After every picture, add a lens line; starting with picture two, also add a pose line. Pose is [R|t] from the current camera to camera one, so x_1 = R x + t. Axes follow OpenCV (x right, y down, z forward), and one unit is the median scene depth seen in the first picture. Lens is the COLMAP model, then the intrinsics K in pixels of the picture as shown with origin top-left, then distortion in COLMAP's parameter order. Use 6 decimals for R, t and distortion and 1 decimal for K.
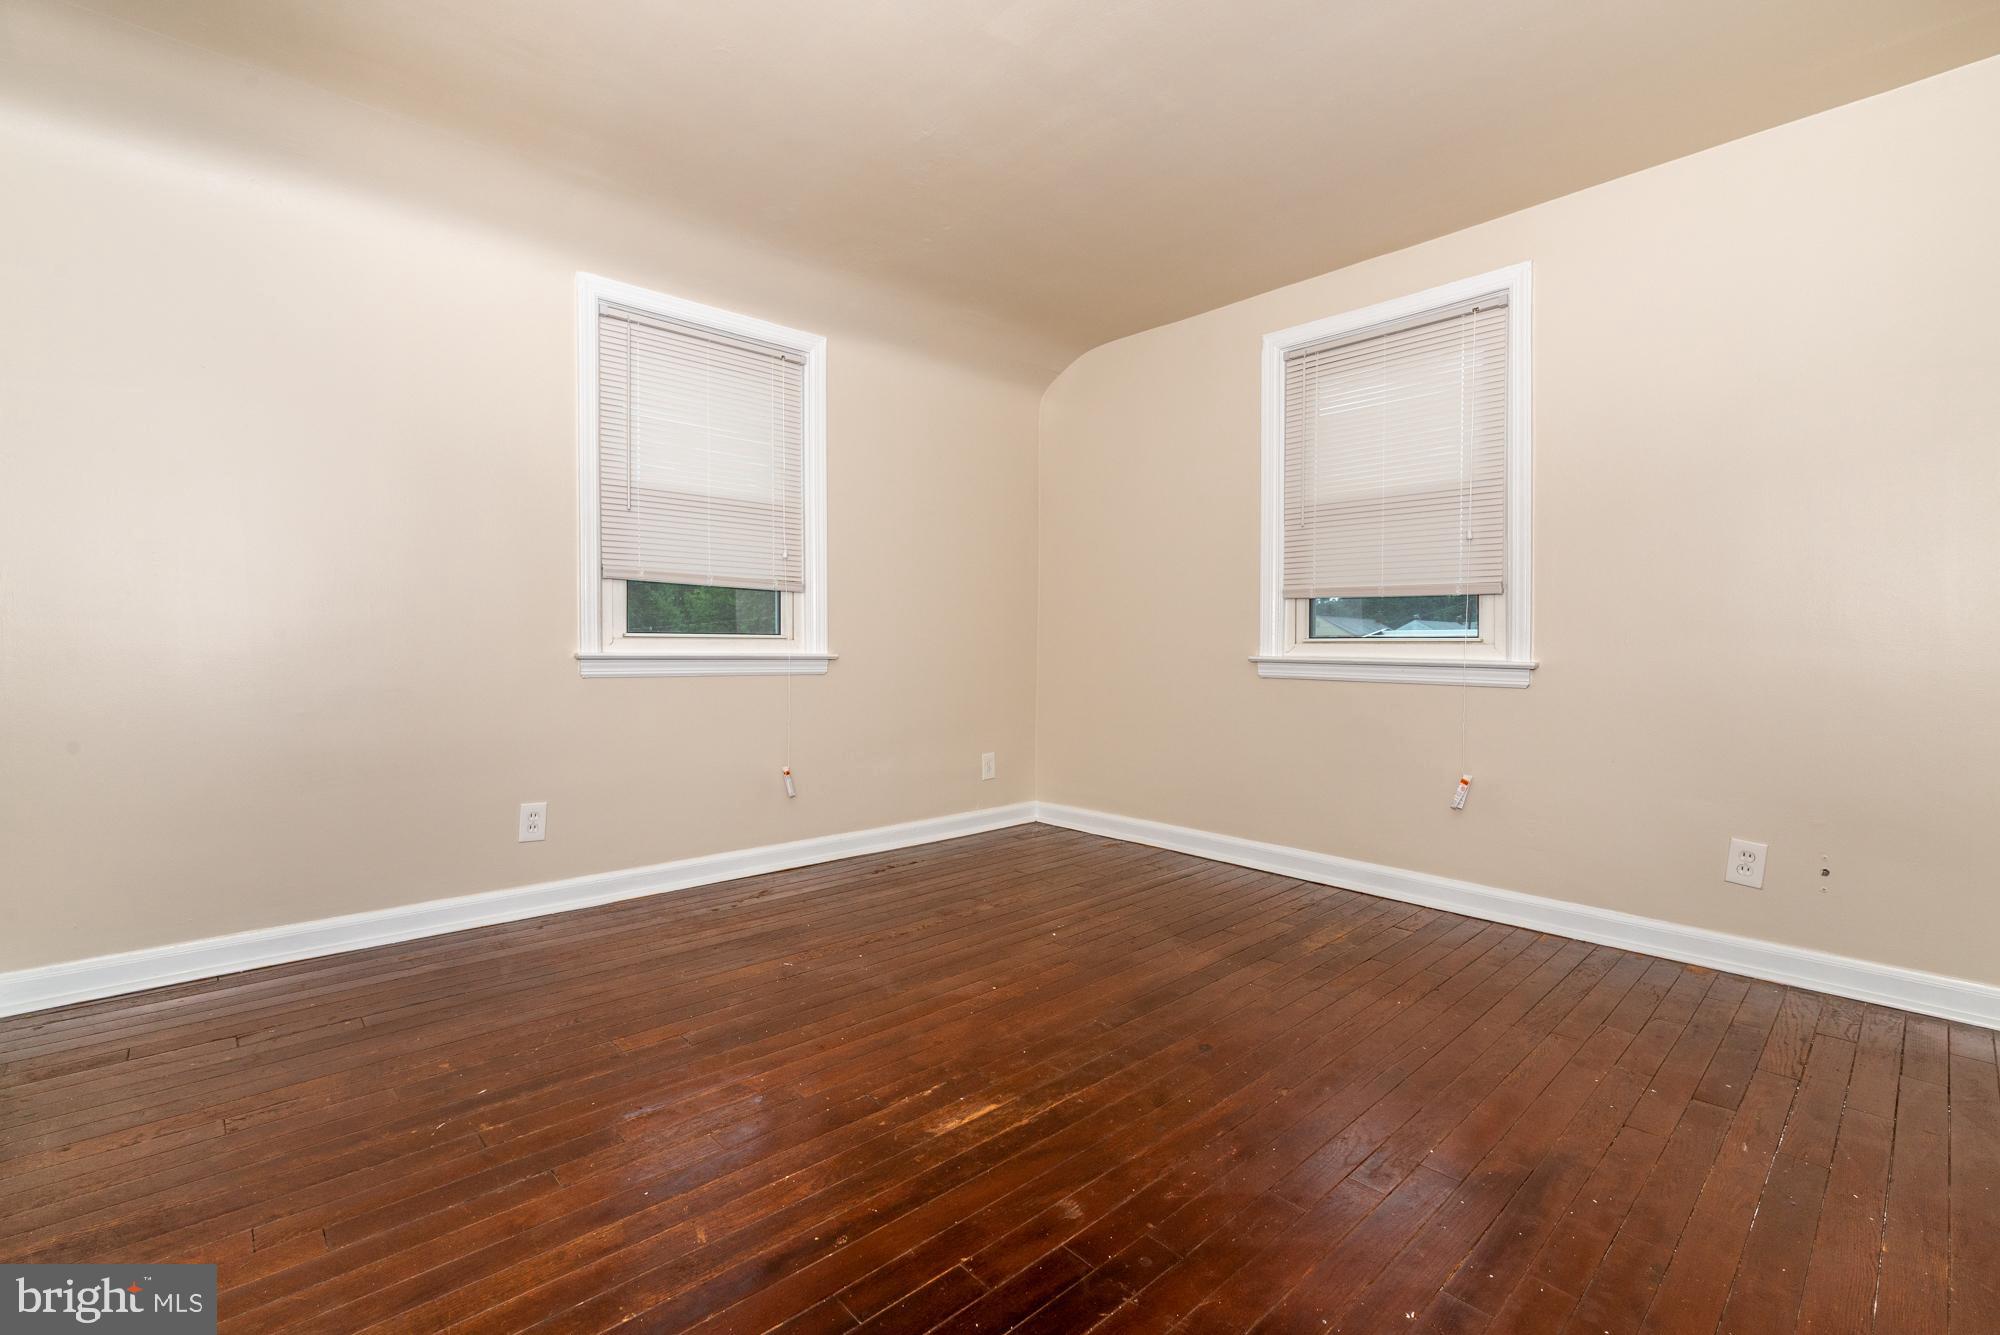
lens RADIAL K [[874.9, 0, 996.9], [0, 874.9, 640.0], [0, 0, 1]] dist [0.001255, 0.000080]
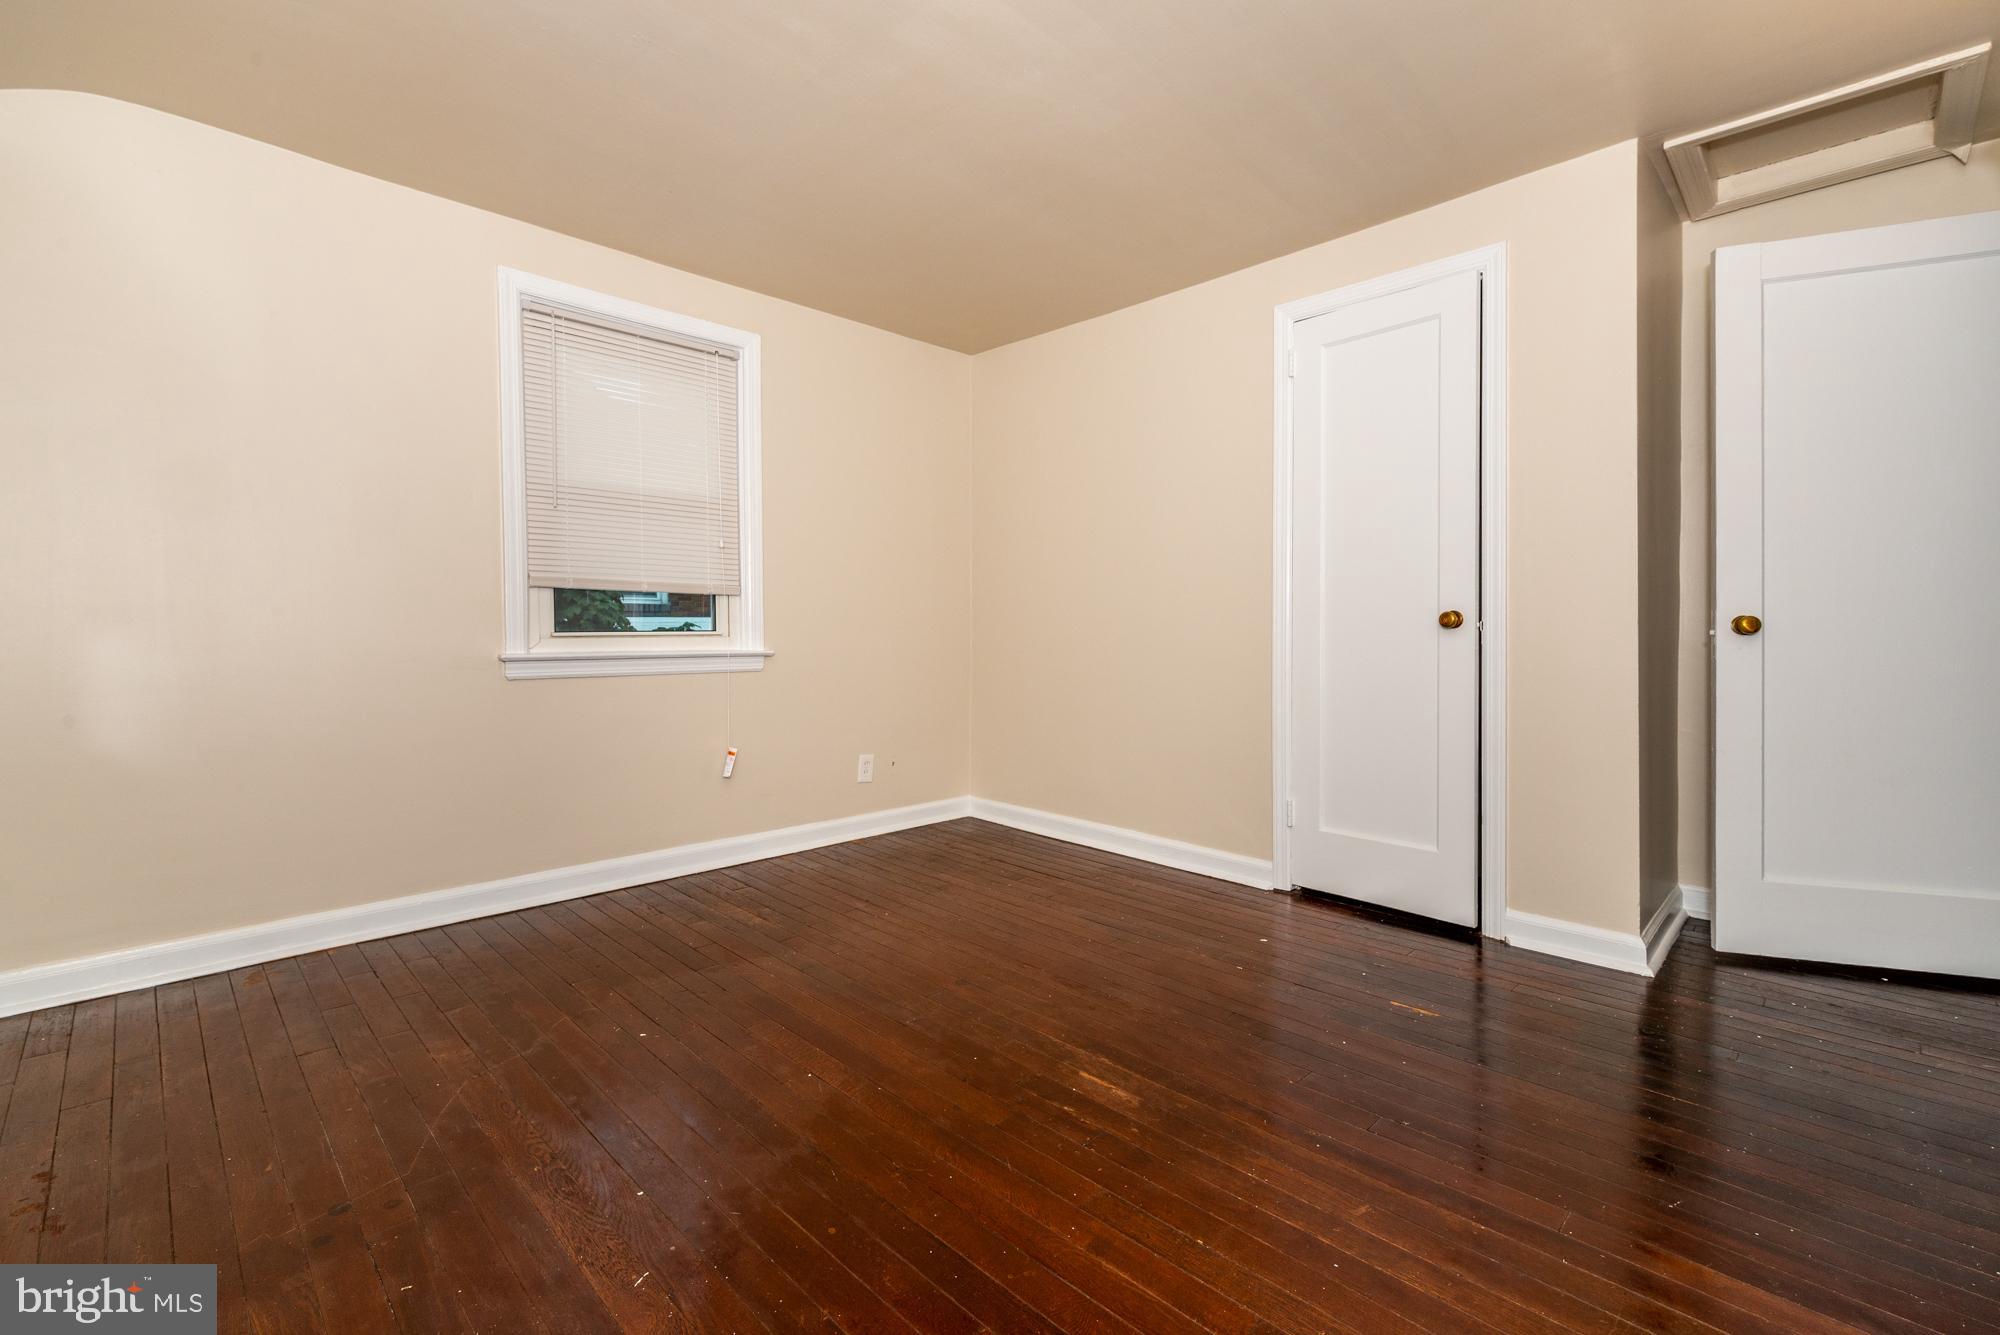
lens RADIAL K [[851.0, 0, 995.7], [0, 851.0, 616.7], [0, 0, 1]] dist [0.000419, -0.000066]
pose [[-0.028923, 0.012538, 0.999503, -0.773920], [-0.000661, 0.999921, -0.012563, -0.008835], [-0.999581, -0.001024, -0.028913, 0.840944]]
